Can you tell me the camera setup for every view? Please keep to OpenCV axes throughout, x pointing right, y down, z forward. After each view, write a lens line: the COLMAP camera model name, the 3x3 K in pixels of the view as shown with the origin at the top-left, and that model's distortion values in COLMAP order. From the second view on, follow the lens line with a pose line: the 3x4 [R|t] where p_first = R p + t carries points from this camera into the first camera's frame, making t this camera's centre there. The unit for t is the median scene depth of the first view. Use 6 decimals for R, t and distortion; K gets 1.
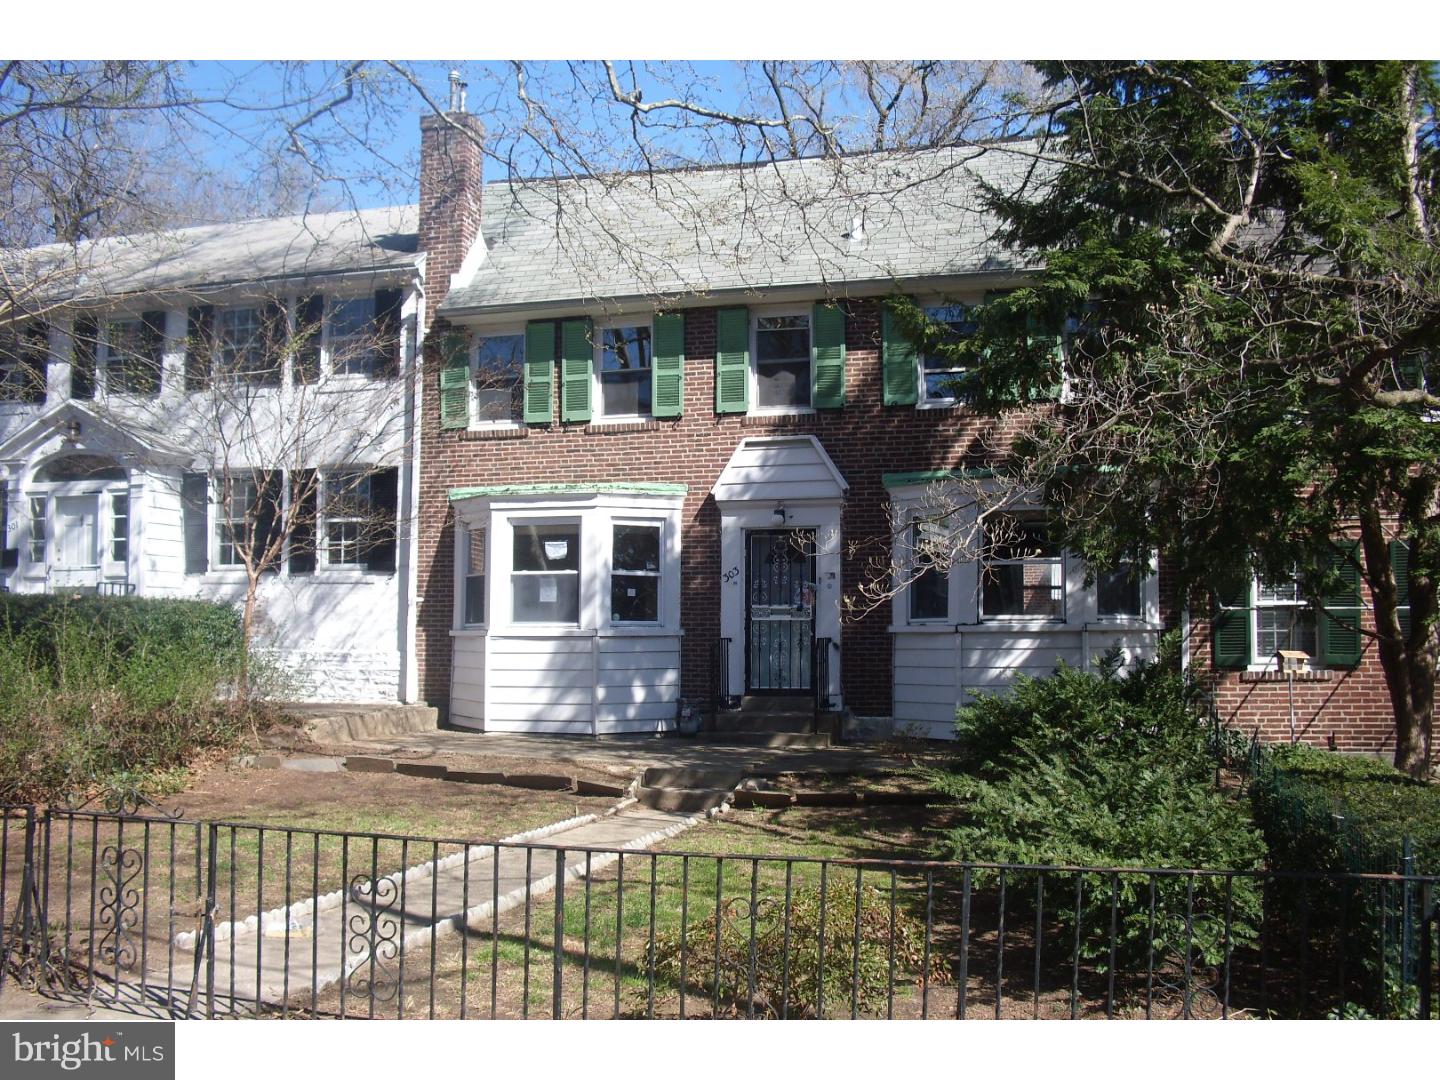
lens RADIAL K [[1481.9, 0, 719.0], [0, 1481.9, 539.3], [0, 0, 1]] dist [-0.141242, 0.000000]
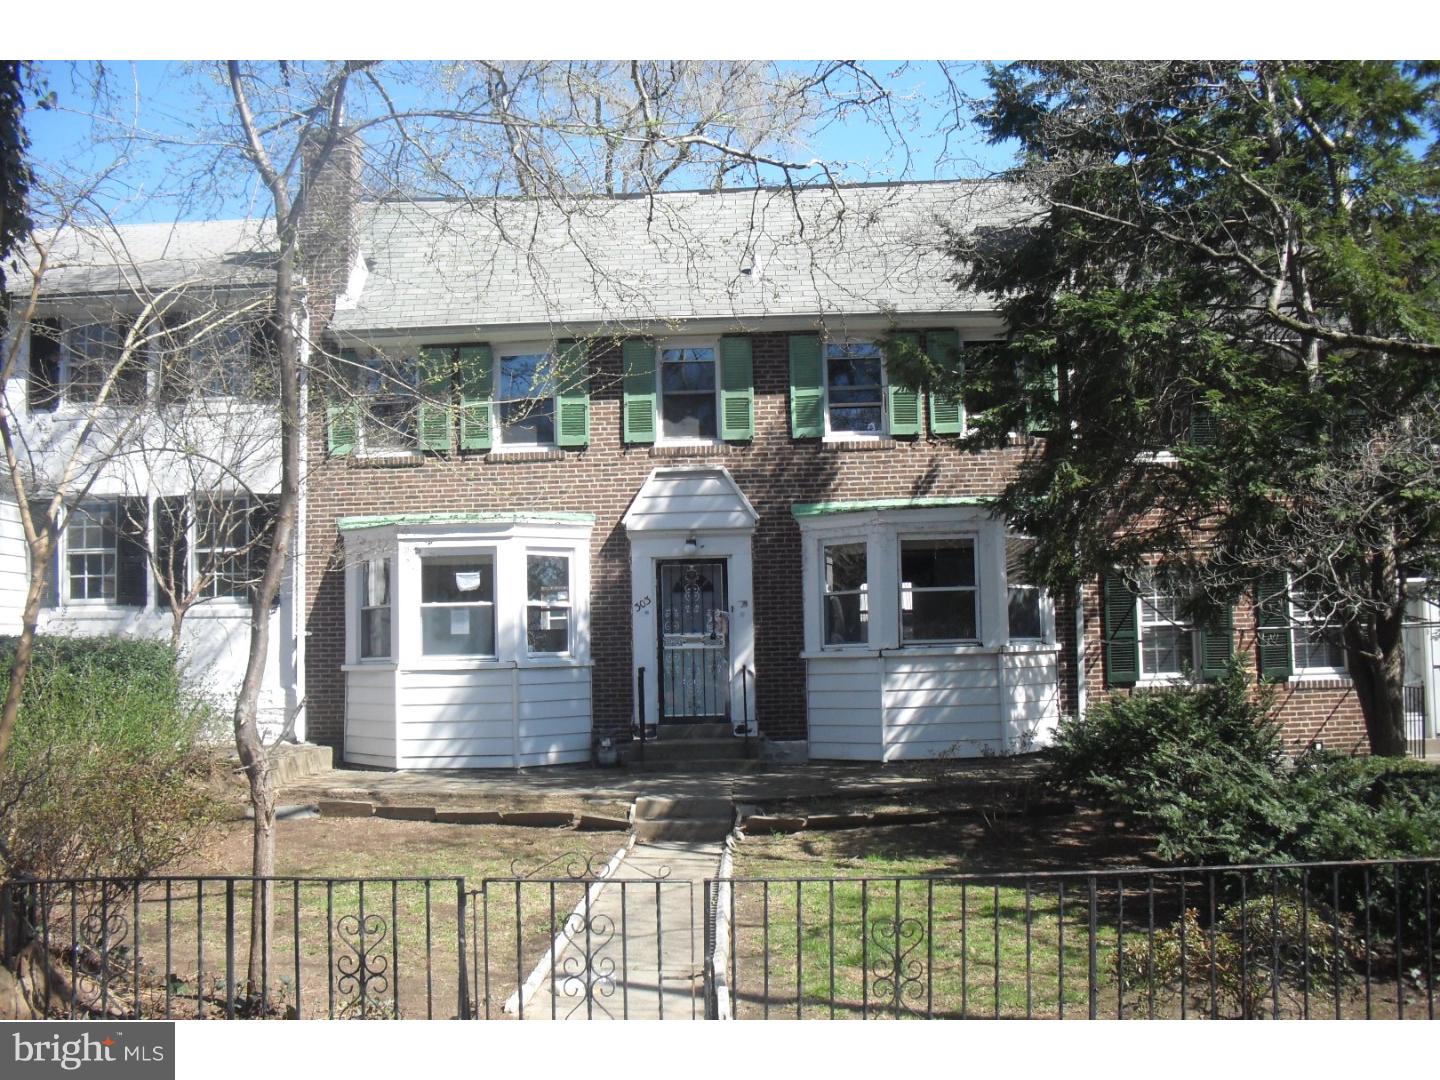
lens RADIAL K [[1481.9, 0, 716.8], [0, 1481.9, 539.6], [0, 0, 1]] dist [-0.141242, 0.000000]
pose [[0.969906, -0.001399, 0.243476, -0.185536], [0.006544, 0.999772, -0.020326, 0.000827], [-0.243392, 0.021307, 0.969694, 0.014145]]
